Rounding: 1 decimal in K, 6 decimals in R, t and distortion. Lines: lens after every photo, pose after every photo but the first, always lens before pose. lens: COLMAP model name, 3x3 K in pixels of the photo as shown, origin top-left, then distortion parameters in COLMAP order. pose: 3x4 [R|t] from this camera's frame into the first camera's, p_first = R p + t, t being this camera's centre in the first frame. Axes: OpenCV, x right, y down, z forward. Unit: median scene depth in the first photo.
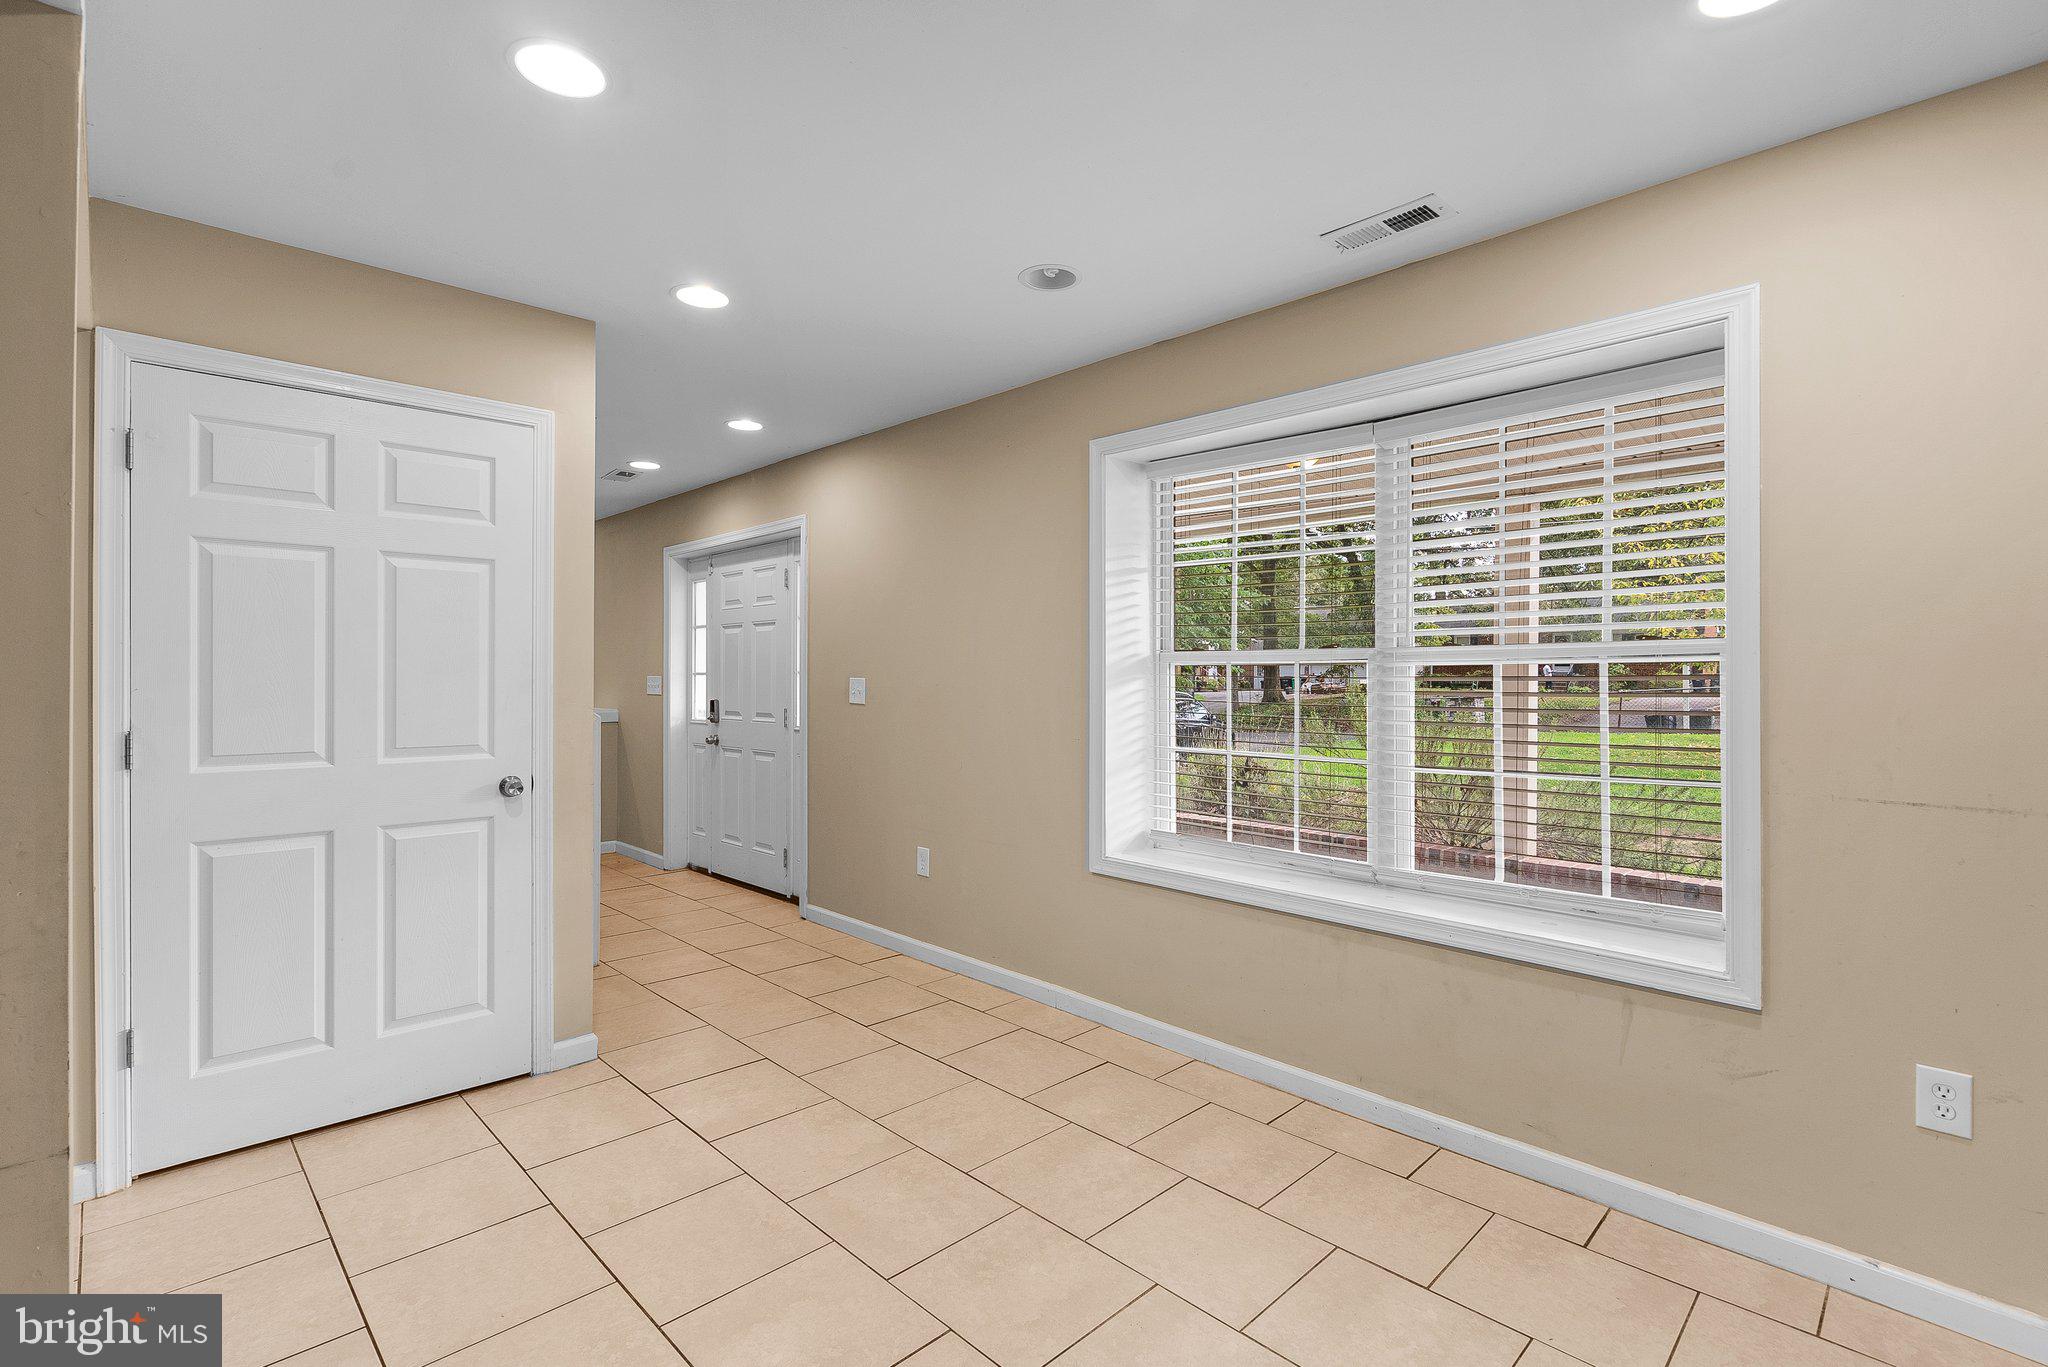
lens RADIAL K [[954.2, 0, 1009.1], [0, 954.2, 683.0], [0, 0, 1]] dist [-0.004755, 0.003461]
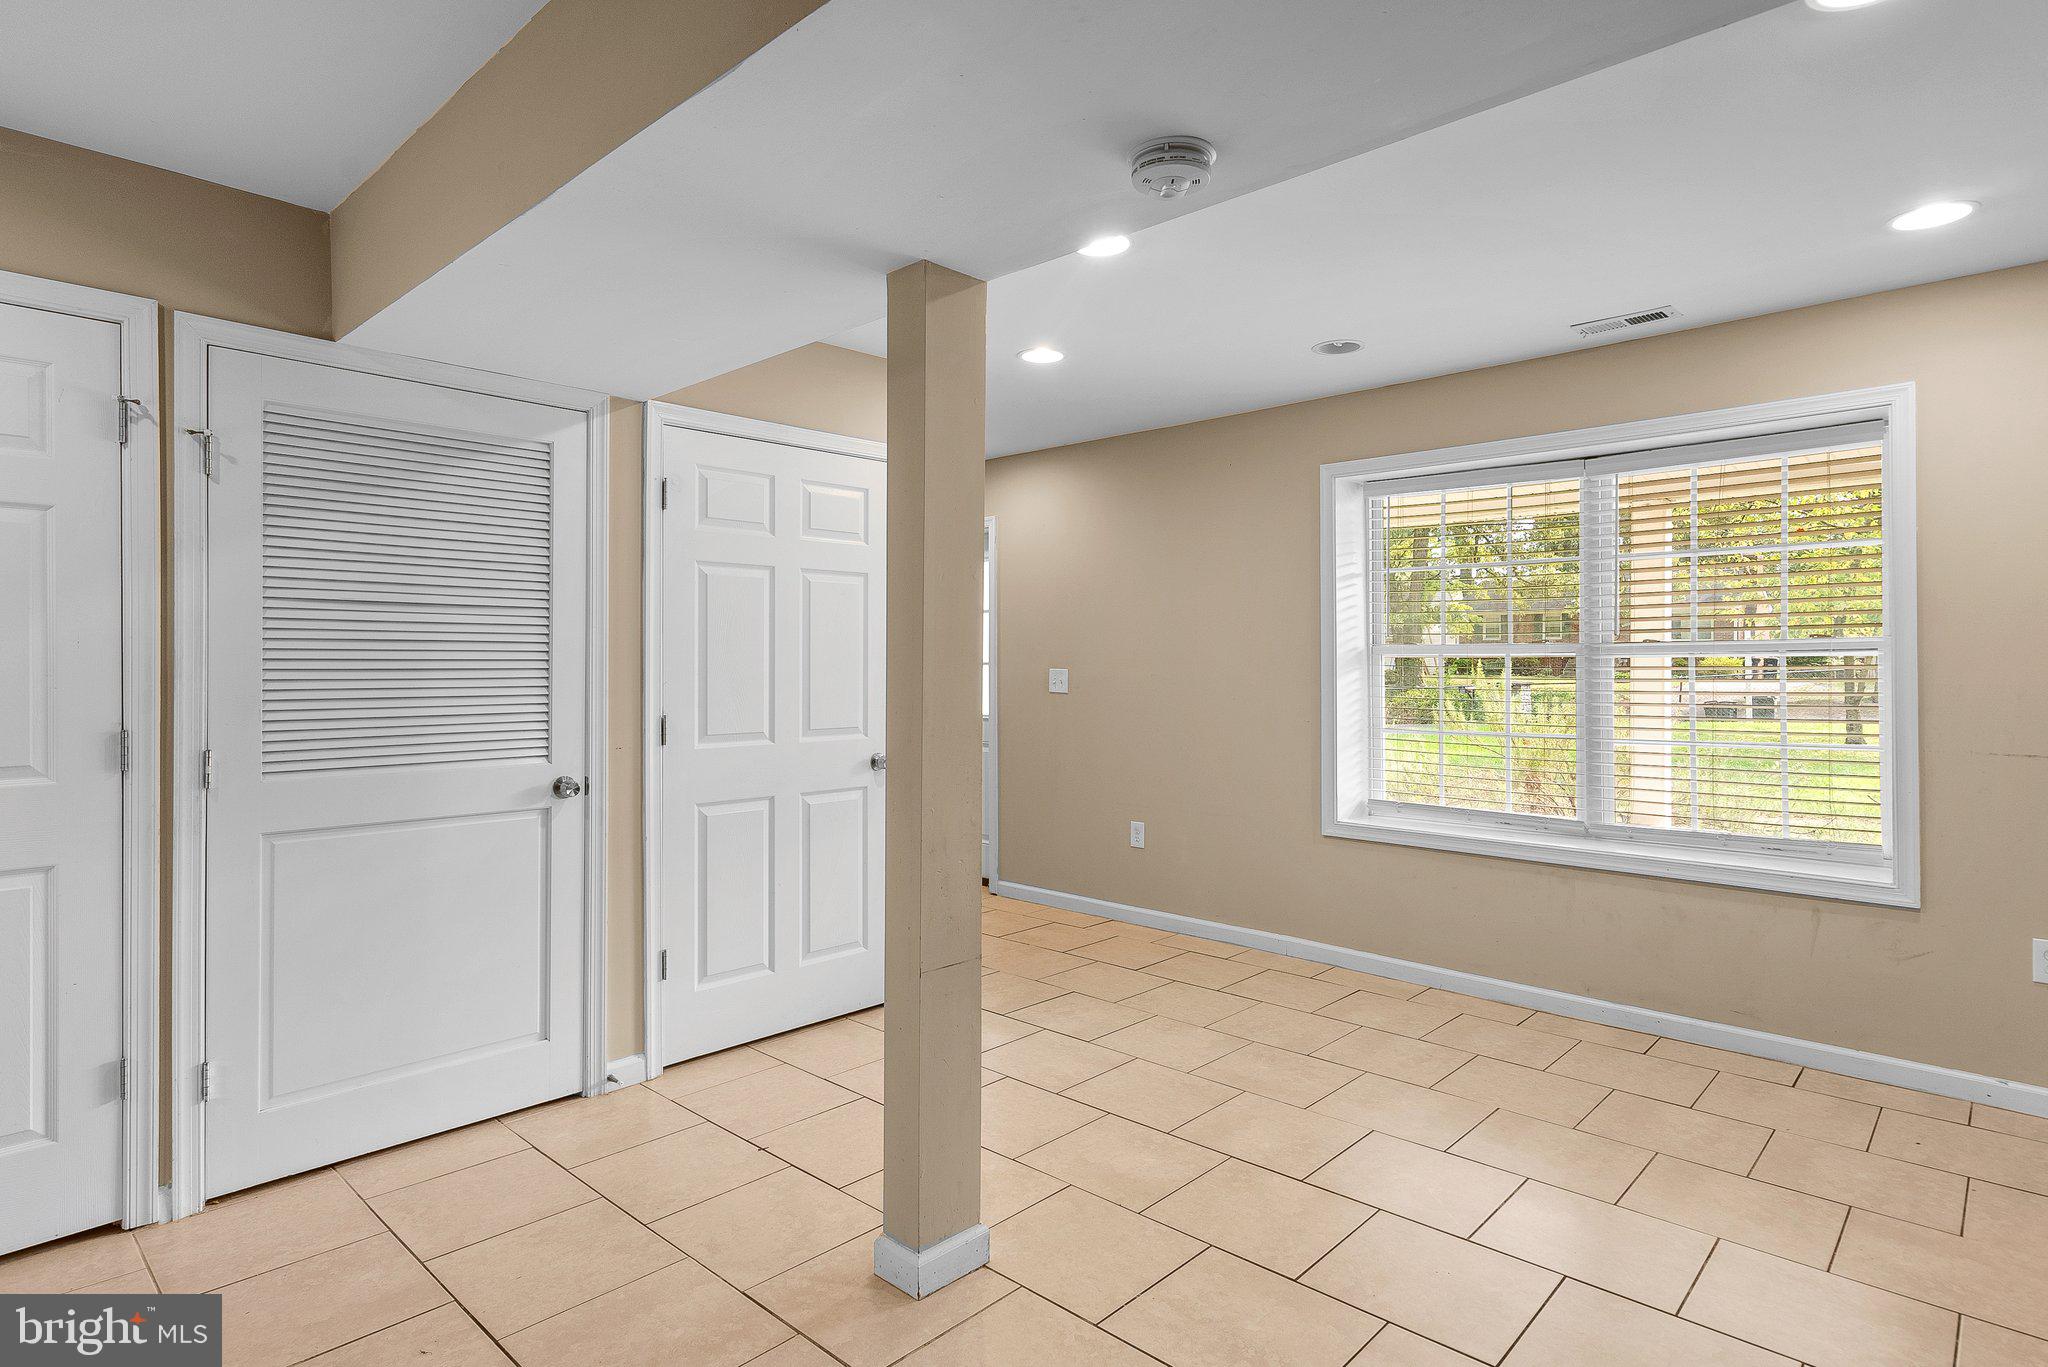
lens RADIAL K [[1098.3, 0, 1003.7], [0, 1098.3, 669.9], [0, 0, 1]] dist [0.005725, 0.000049]
pose [[0.999360, -0.005505, 0.035349, -0.446441], [0.005569, 0.999983, -0.001698, -0.004147], [-0.035339, 0.001894, 0.999374, -0.414390]]
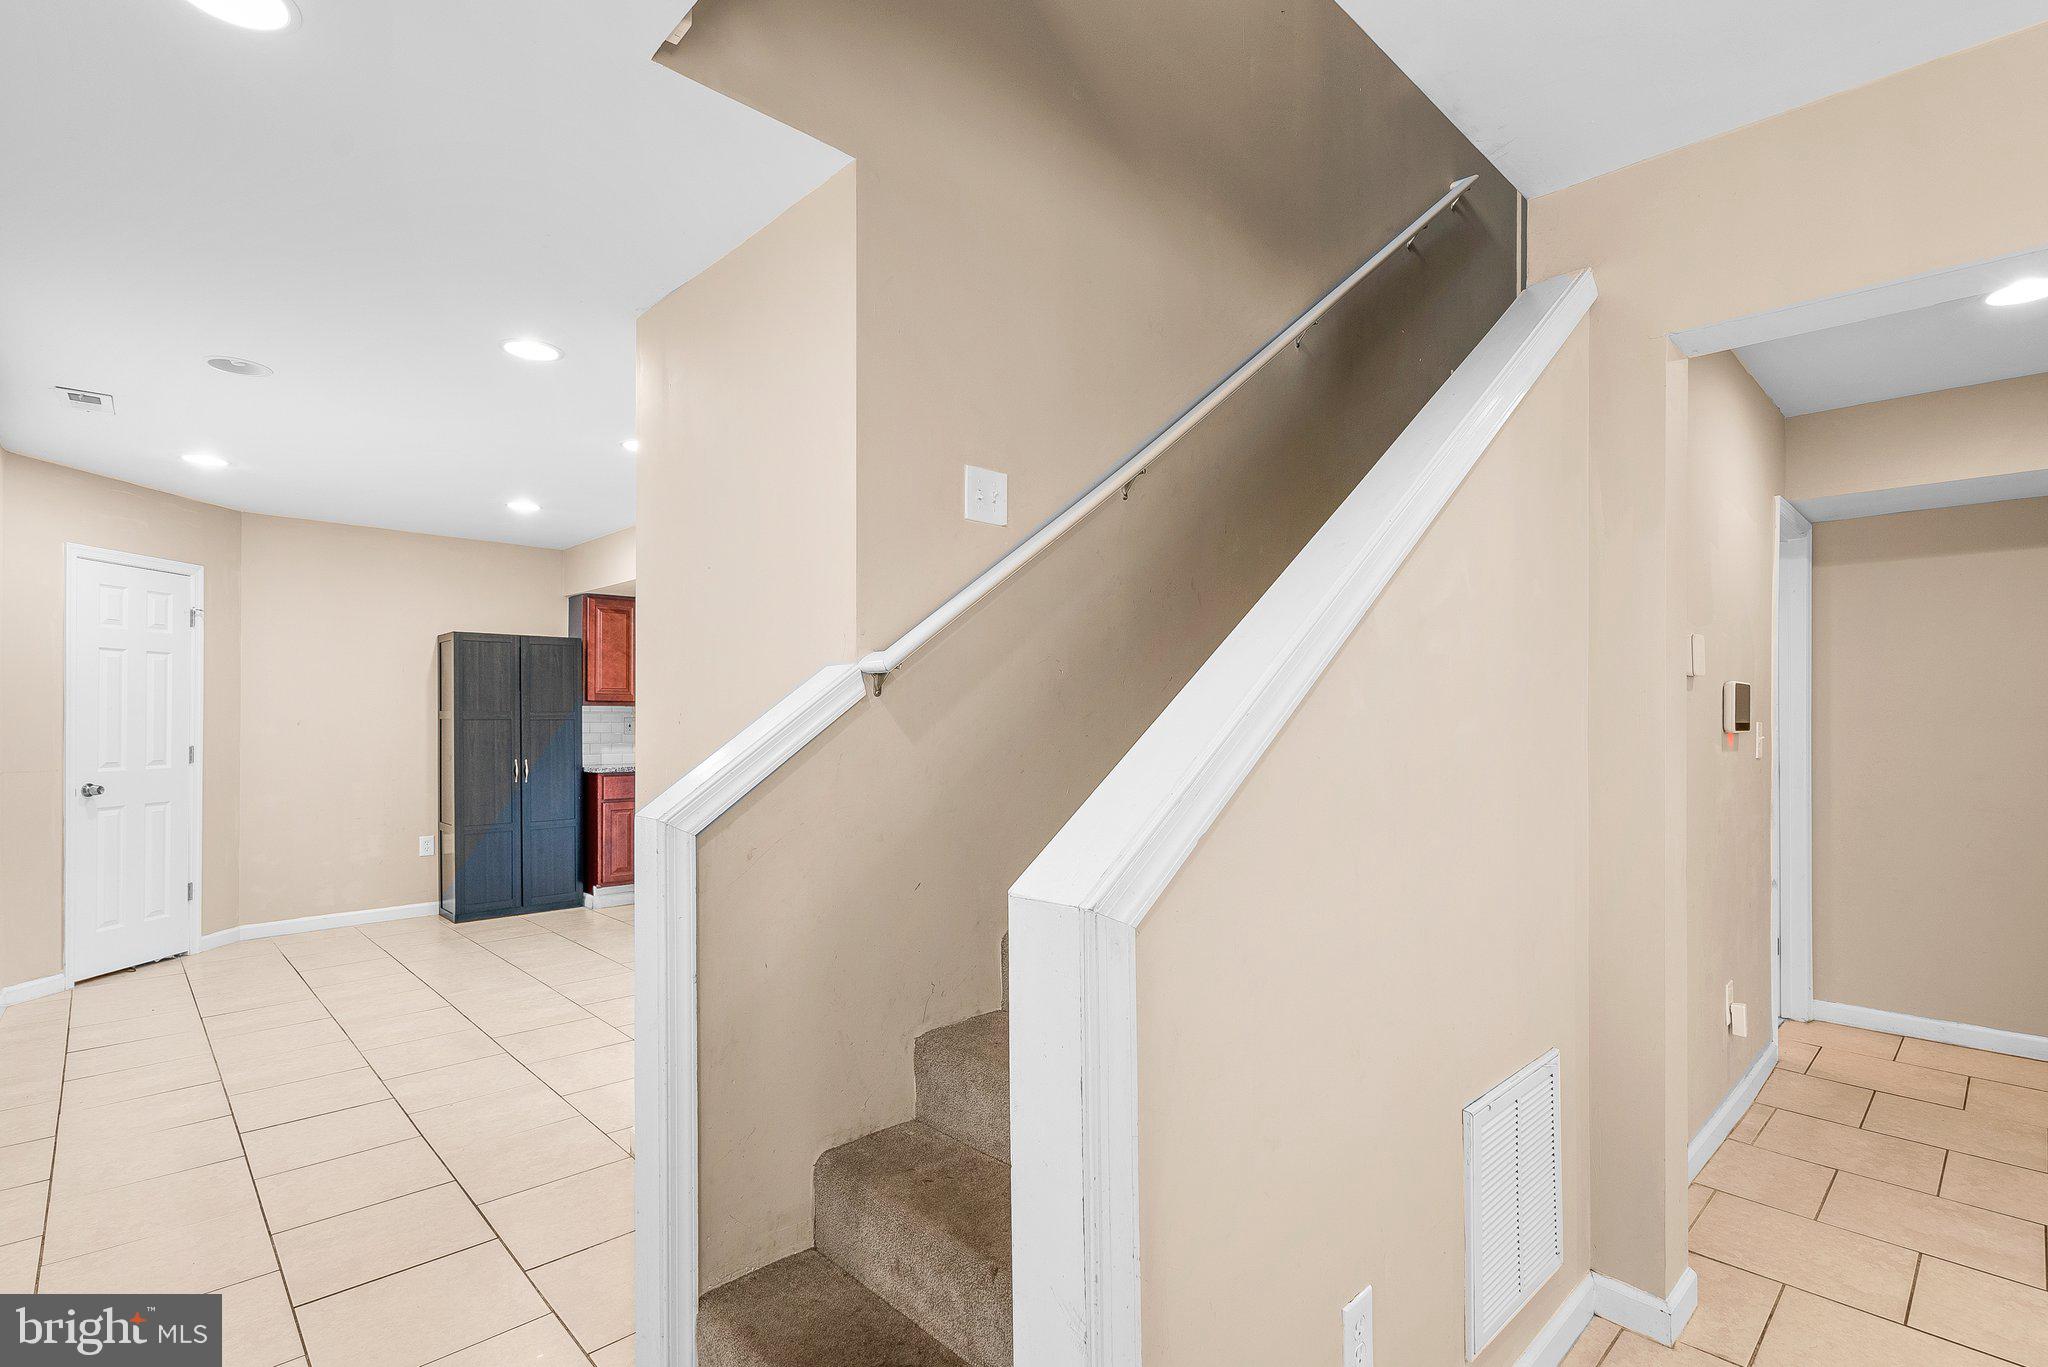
lens RADIAL K [[954.2, 0, 1019.0], [0, 954.2, 711.2], [0, 0, 1]] dist [-0.004755, 0.003461]
pose [[-0.999990, -0.003932, -0.001978, -0.887794], [-0.003927, 0.999989, -0.002707, -0.012149], [0.001988, -0.002699, -0.999994, 2.161143]]
